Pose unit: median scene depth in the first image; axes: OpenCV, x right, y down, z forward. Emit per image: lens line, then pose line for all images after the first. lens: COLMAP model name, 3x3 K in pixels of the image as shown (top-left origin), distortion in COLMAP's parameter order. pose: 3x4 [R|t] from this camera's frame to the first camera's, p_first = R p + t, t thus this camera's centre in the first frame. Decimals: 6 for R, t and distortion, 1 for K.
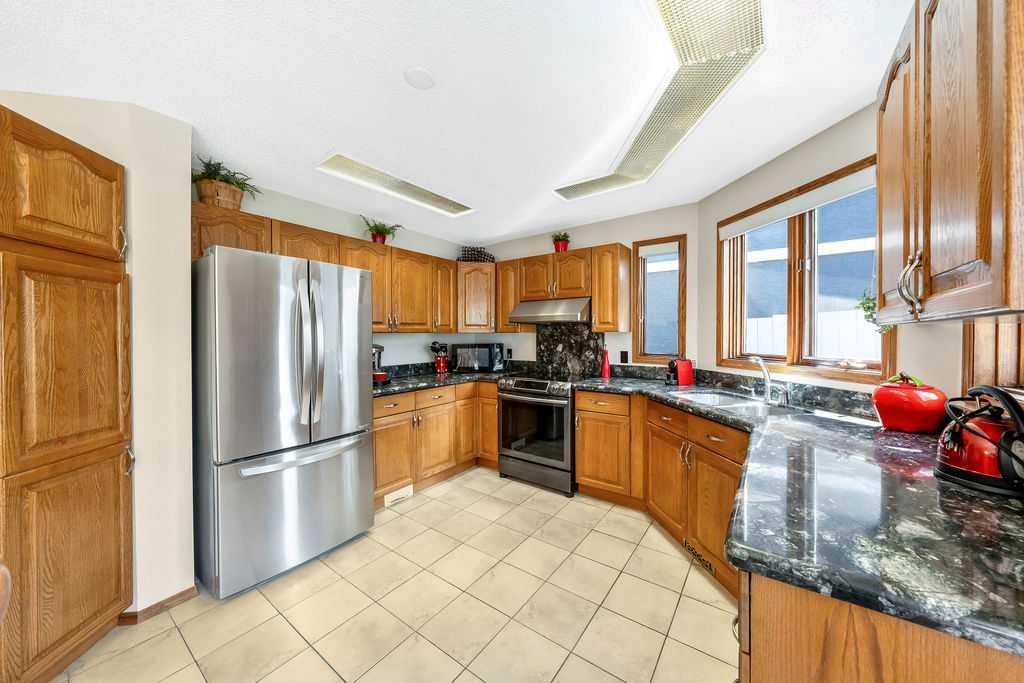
lens RADIAL K [[351.3, 0, 515.0], [0, 351.3, 339.6], [0, 0, 1]] dist [-0.000234, -0.000218]
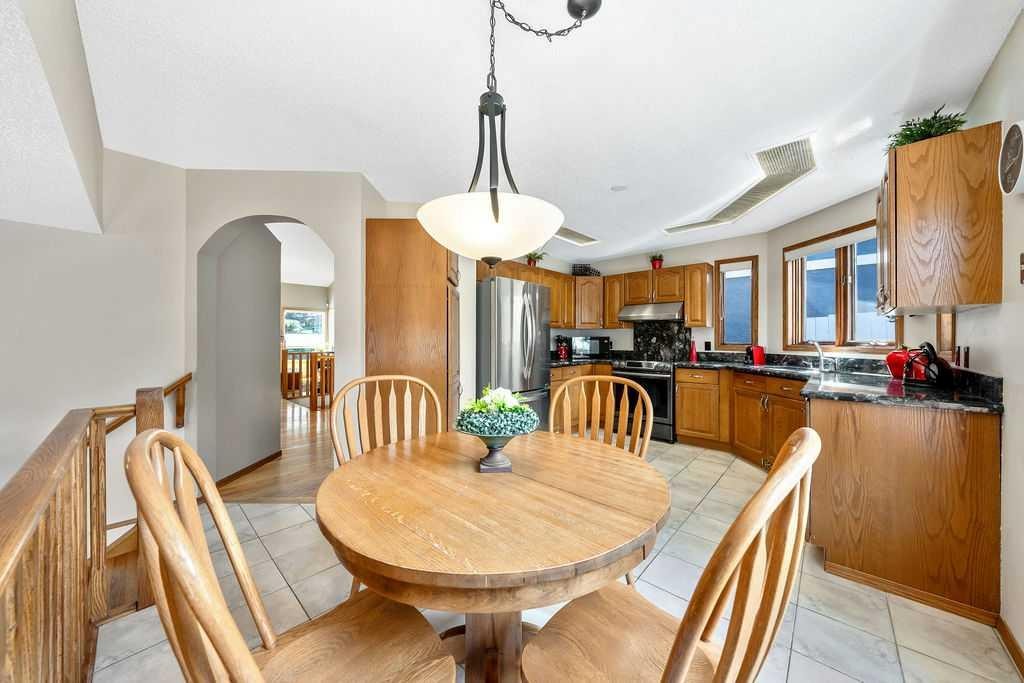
lens RADIAL K [[351.3, 0, 518.2], [0, 351.3, 338.3], [0, 0, 1]] dist [-0.000234, -0.000218]
pose [[0.994907, 0.002713, -0.100756, -0.311287], [-0.004184, 0.999888, -0.014398, 0.048039], [0.100705, 0.014746, 0.994807, -0.463443]]
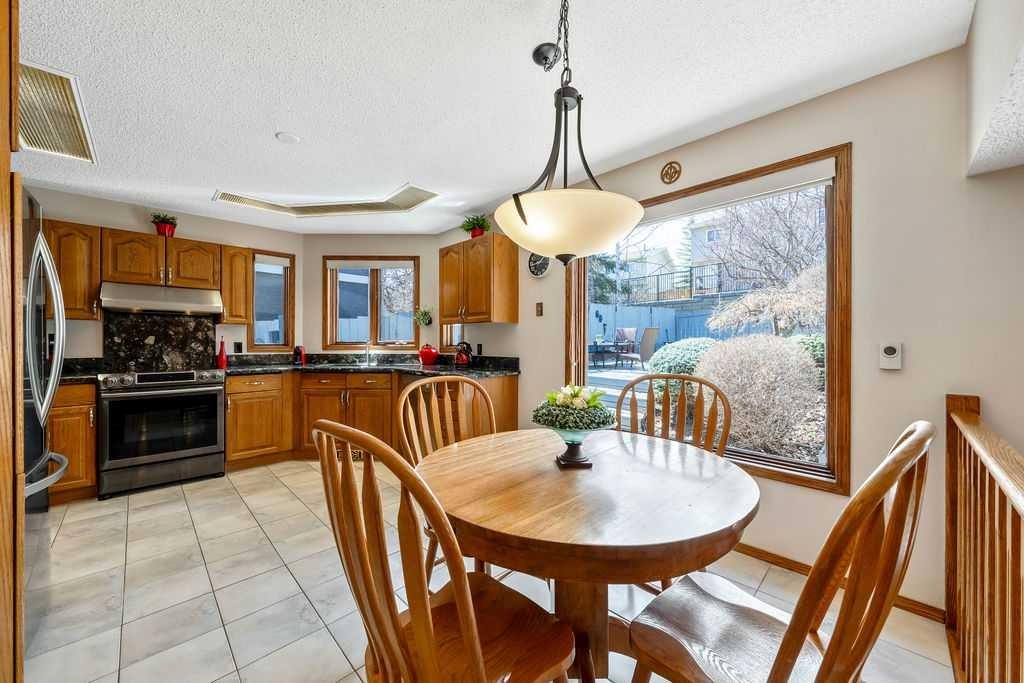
lens RADIAL K [[374.1, 0, 518.3], [0, 374.1, 339.9], [0, 0, 1]] dist [-0.001848, -0.000059]
pose [[0.159804, 0.006344, 0.987128, -0.818614], [0.009026, 0.999928, -0.007888, 0.048369], [-0.987107, 0.010170, 0.159736, -0.081073]]
